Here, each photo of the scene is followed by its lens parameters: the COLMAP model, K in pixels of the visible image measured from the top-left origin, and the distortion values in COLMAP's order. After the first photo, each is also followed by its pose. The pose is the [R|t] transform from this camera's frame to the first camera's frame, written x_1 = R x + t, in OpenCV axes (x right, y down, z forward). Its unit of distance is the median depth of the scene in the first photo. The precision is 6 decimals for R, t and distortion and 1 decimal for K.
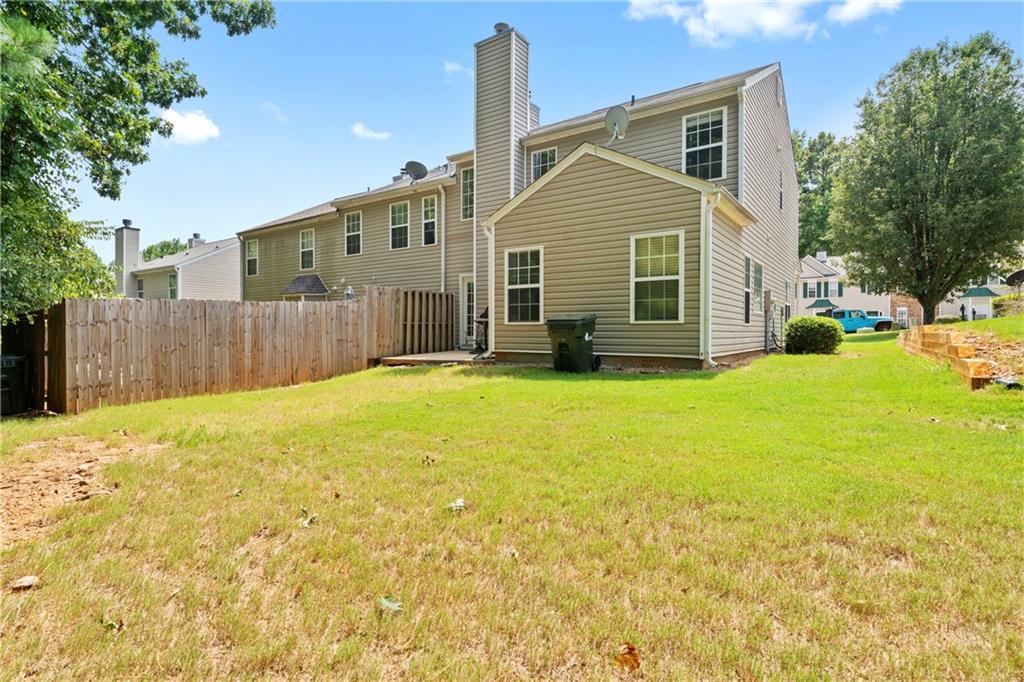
lens RADIAL K [[511.2, 0, 512.0], [0, 511.2, 341.0], [0, 0, 1]] dist [-0.002691, -0.000157]
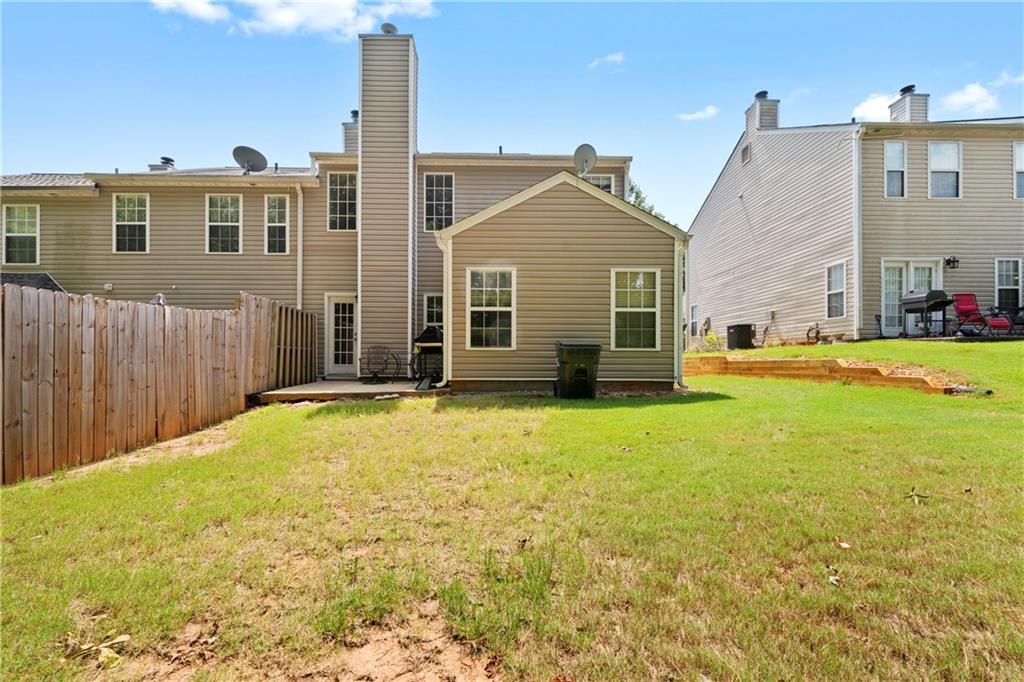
lens RADIAL K [[422.2, 0, 509.2], [0, 422.2, 364.0], [0, 0, 1]] dist [0.000574, -0.000200]
pose [[0.811510, 0.000638, 0.584338, -0.360116], [0.008422, 0.999883, -0.012788, 0.002592], [-0.584278, 0.015299, 0.811410, 0.326003]]
